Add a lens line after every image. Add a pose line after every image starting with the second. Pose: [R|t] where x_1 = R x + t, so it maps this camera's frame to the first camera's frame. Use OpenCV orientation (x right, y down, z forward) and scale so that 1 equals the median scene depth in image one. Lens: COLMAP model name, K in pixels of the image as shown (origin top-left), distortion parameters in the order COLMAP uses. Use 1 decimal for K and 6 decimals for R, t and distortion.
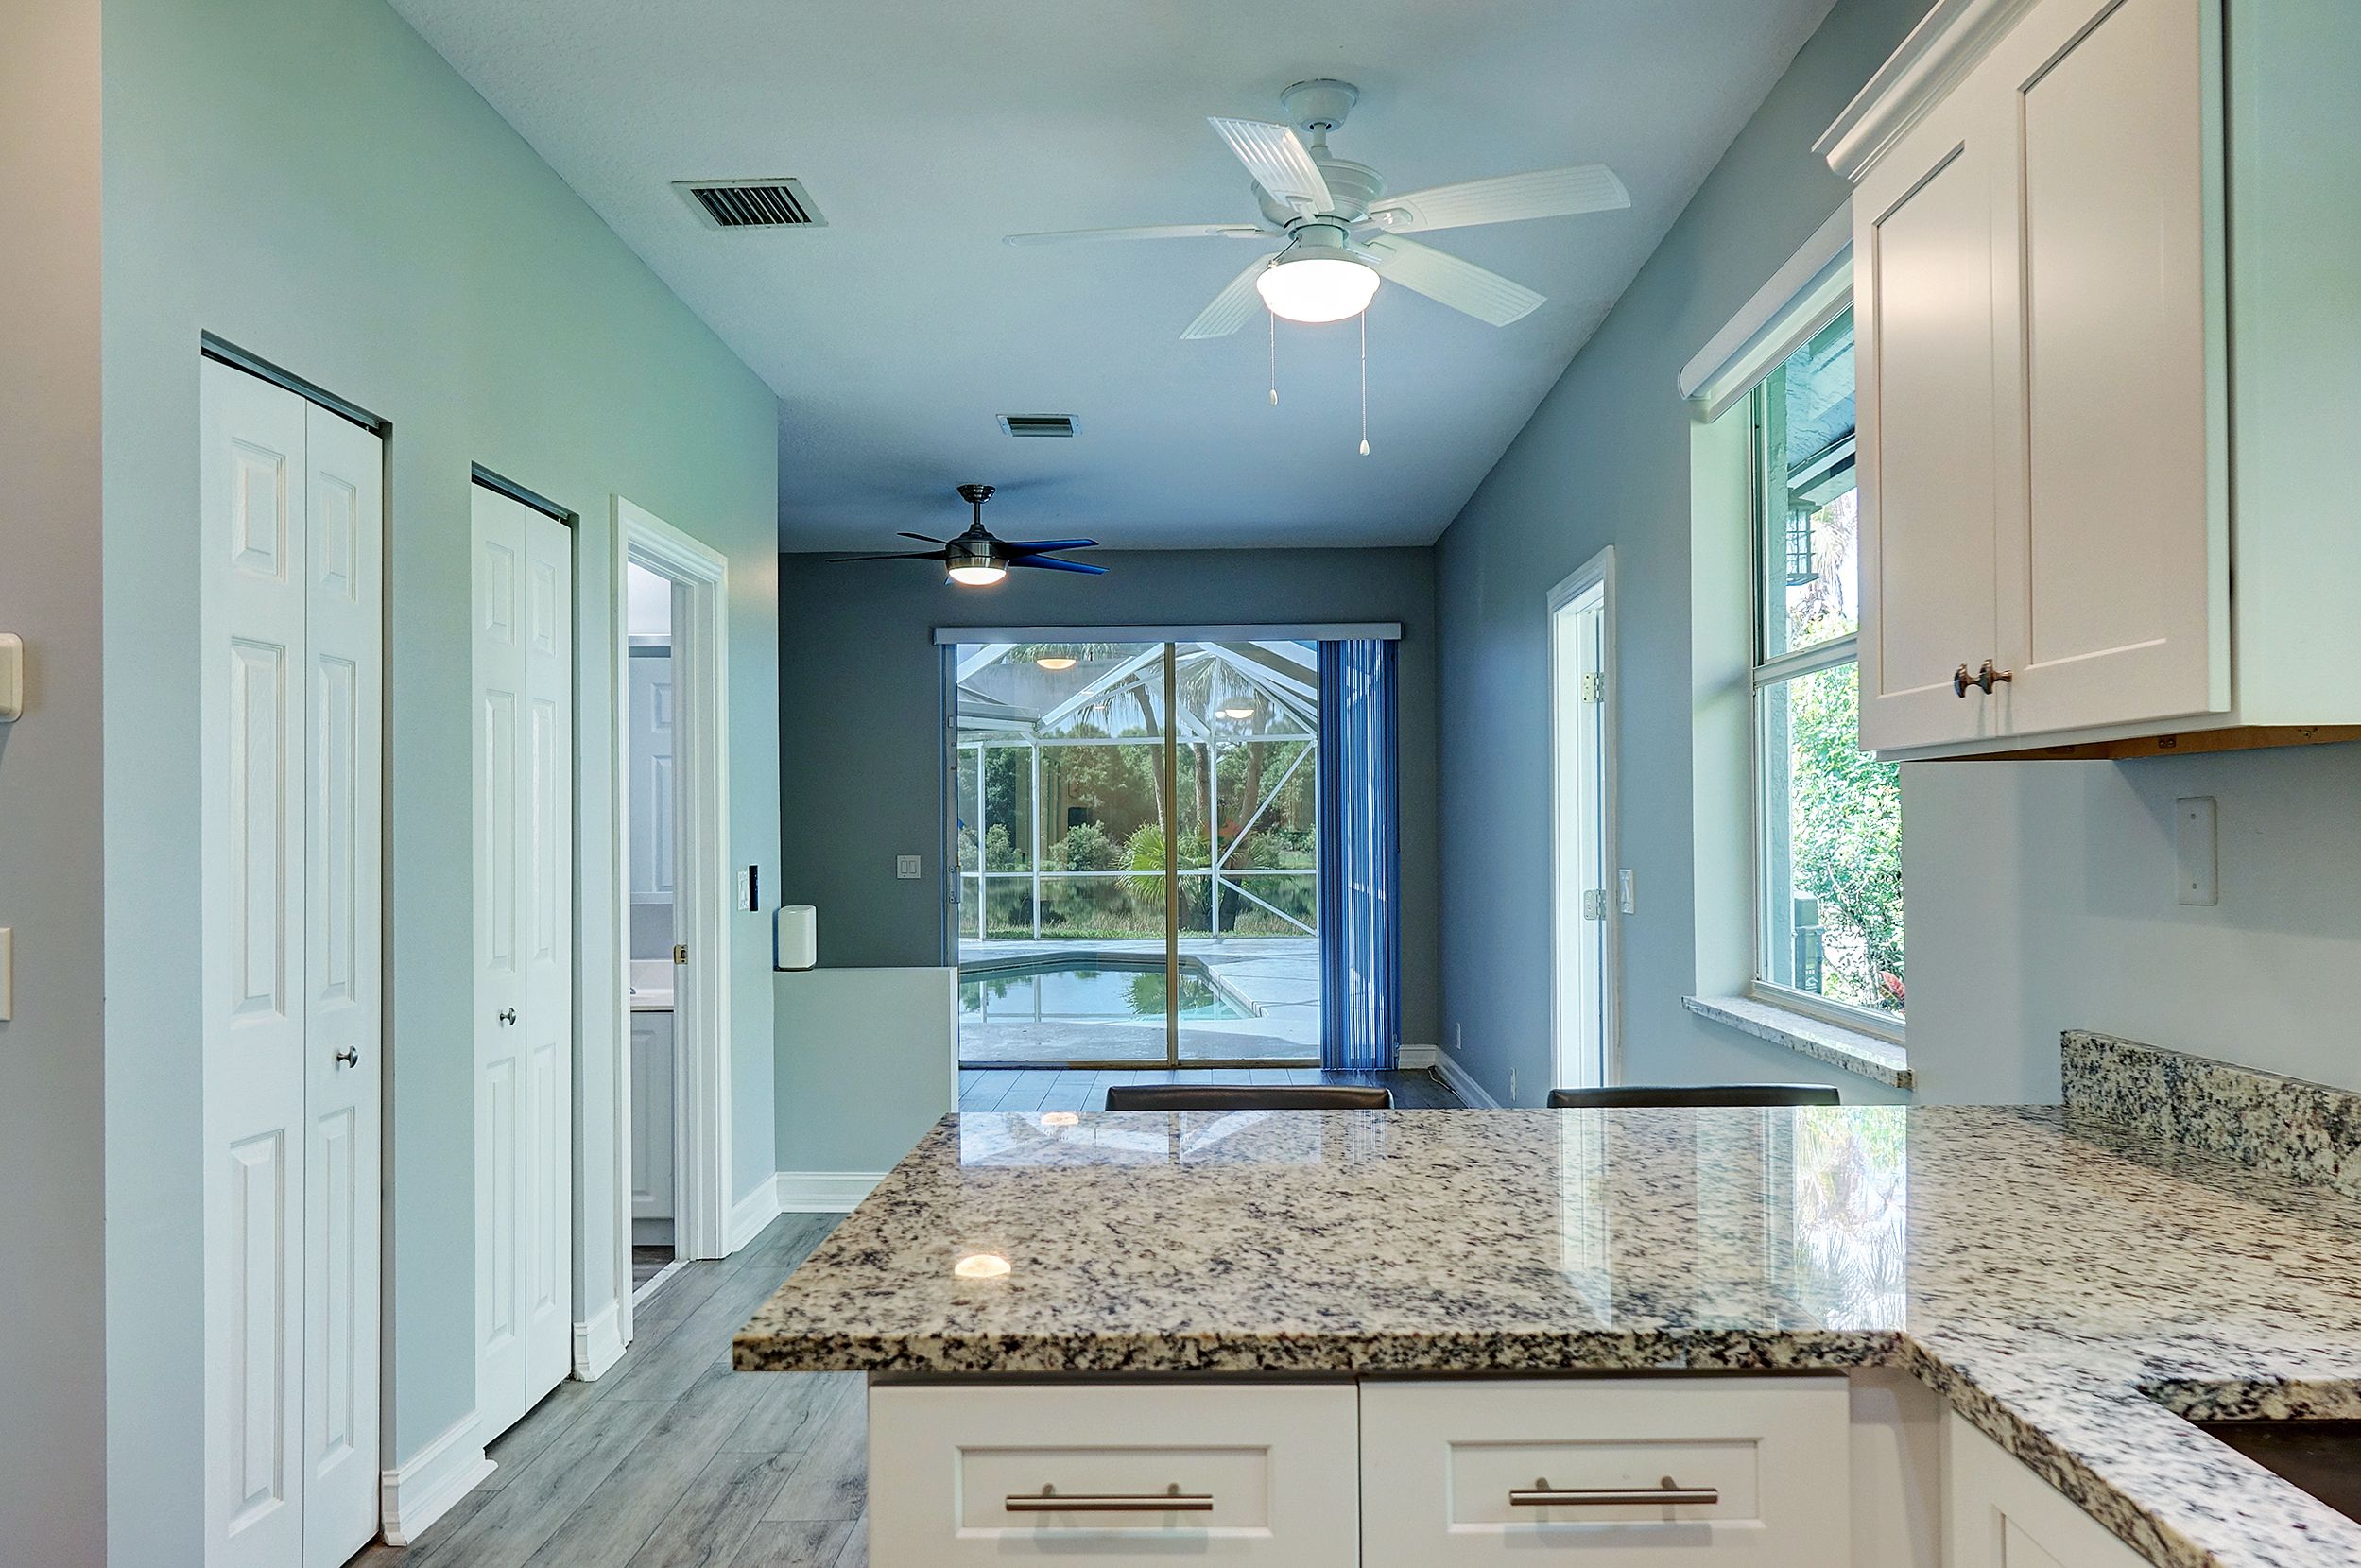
lens RADIAL K [[1709.2, 0, 1217.1], [0, 1709.2, 789.3], [0, 0, 1]] dist [-0.003767, 0.010301]
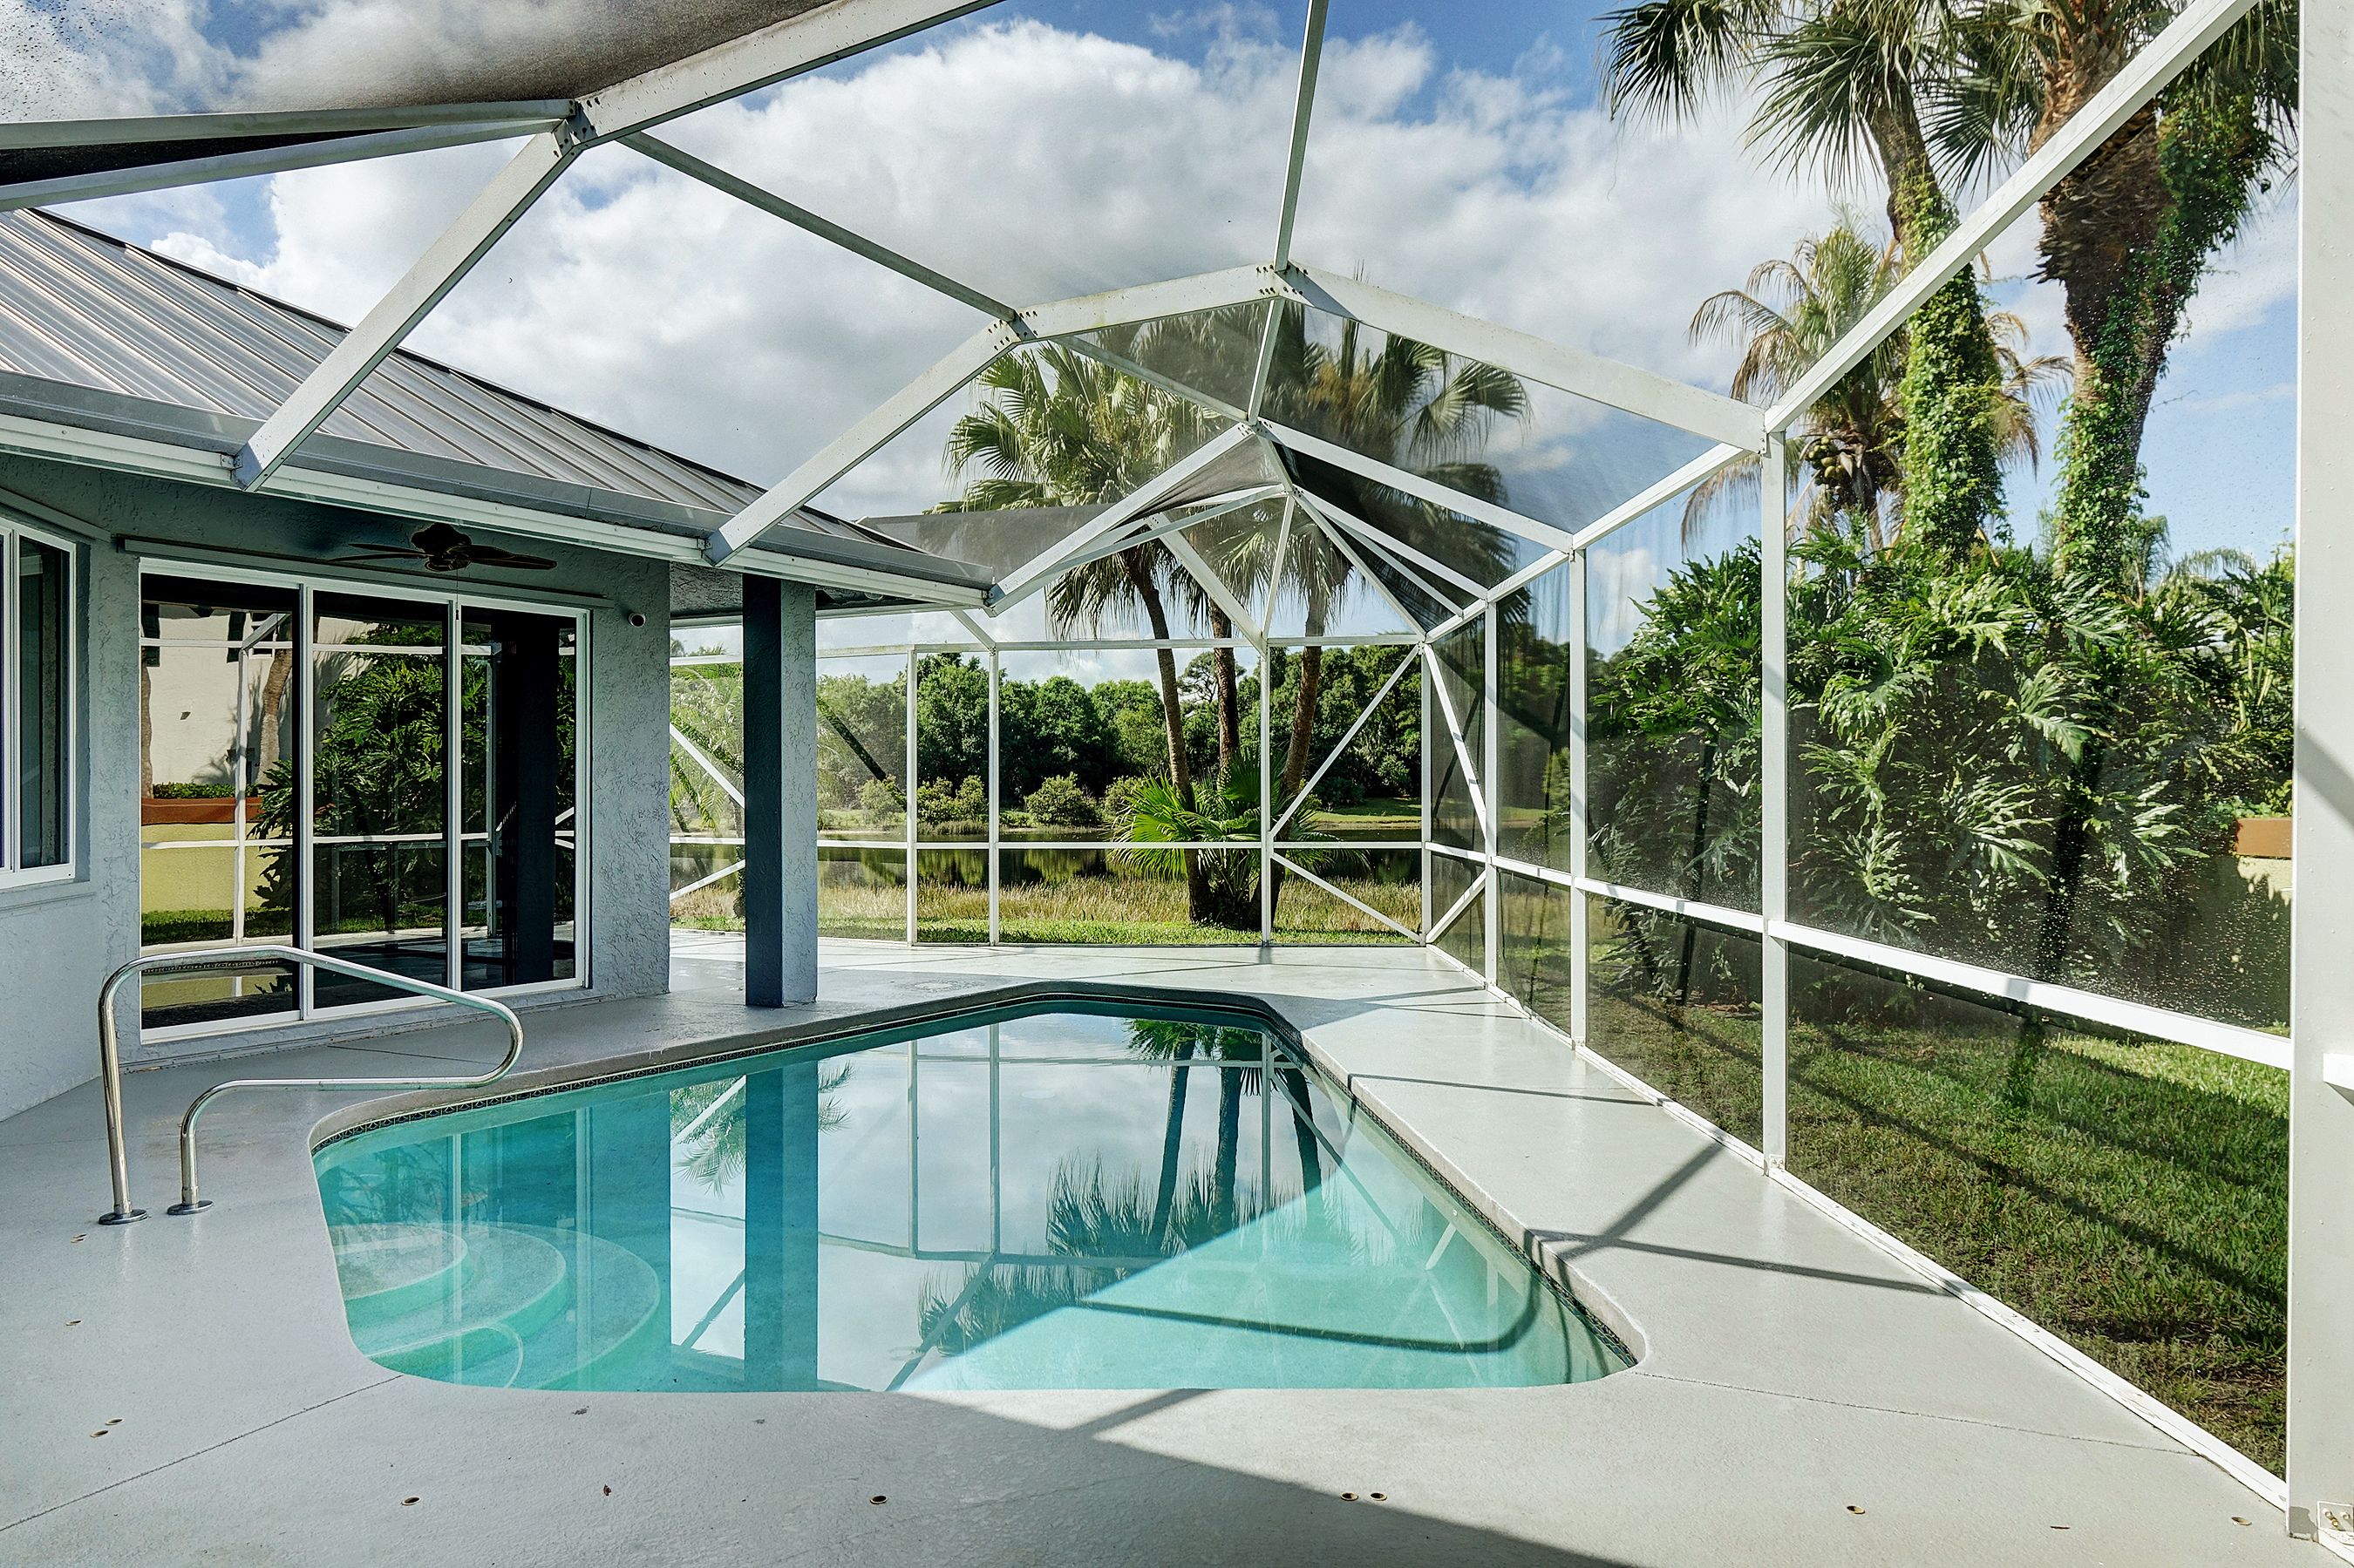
lens RADIAL K [[1628.7, 0, 1167.4], [0, 1628.7, 776.5], [0, 0, 1]] dist [-0.000532, 0.006151]
pose [[0.999940, 0.007334, -0.008197, -0.032931], [-0.007168, 0.999772, 0.020092, 0.009947], [0.008343, -0.020032, 0.999765, 0.369266]]
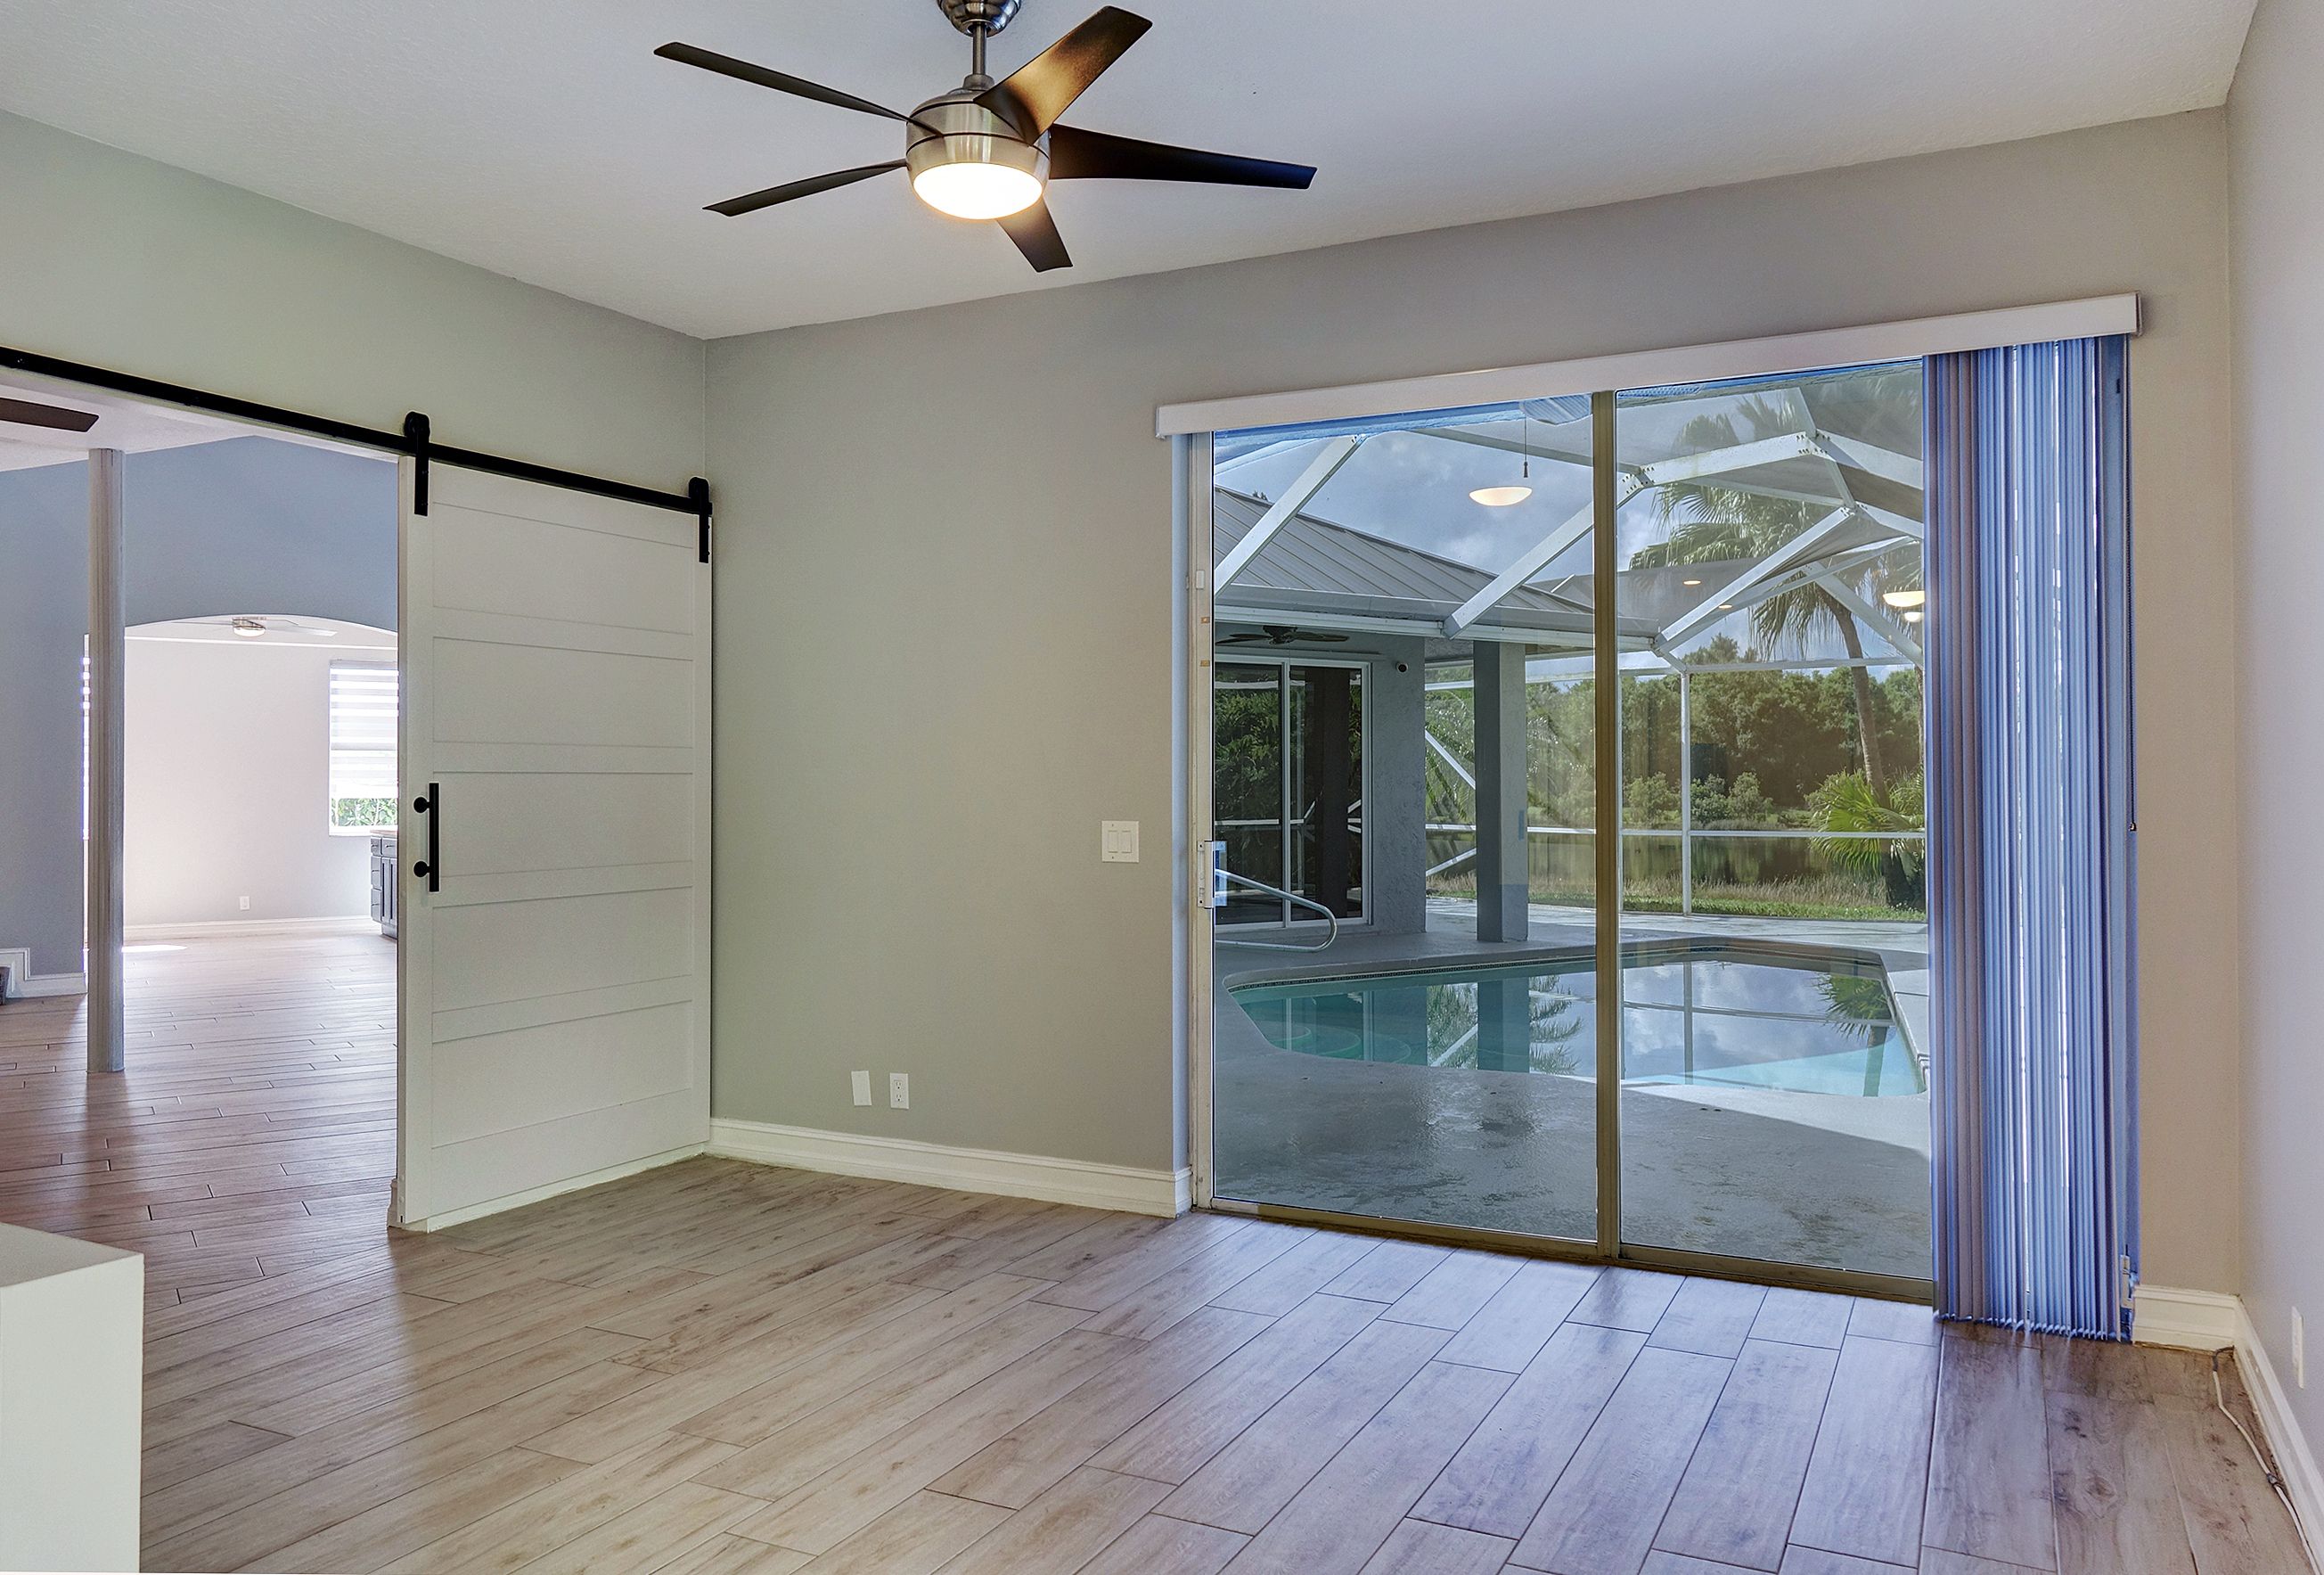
lens RADIAL K [[1647.4, 0, 1167.7], [0, 1647.4, 746.3], [0, 0, 1]] dist [-0.008821, -0.003105]
pose [[0.890894, -0.004787, -0.454186, 0.029010], [0.006928, 0.999971, 0.003052, 0.004850], [0.454158, -0.005866, 0.890902, 0.197275]]
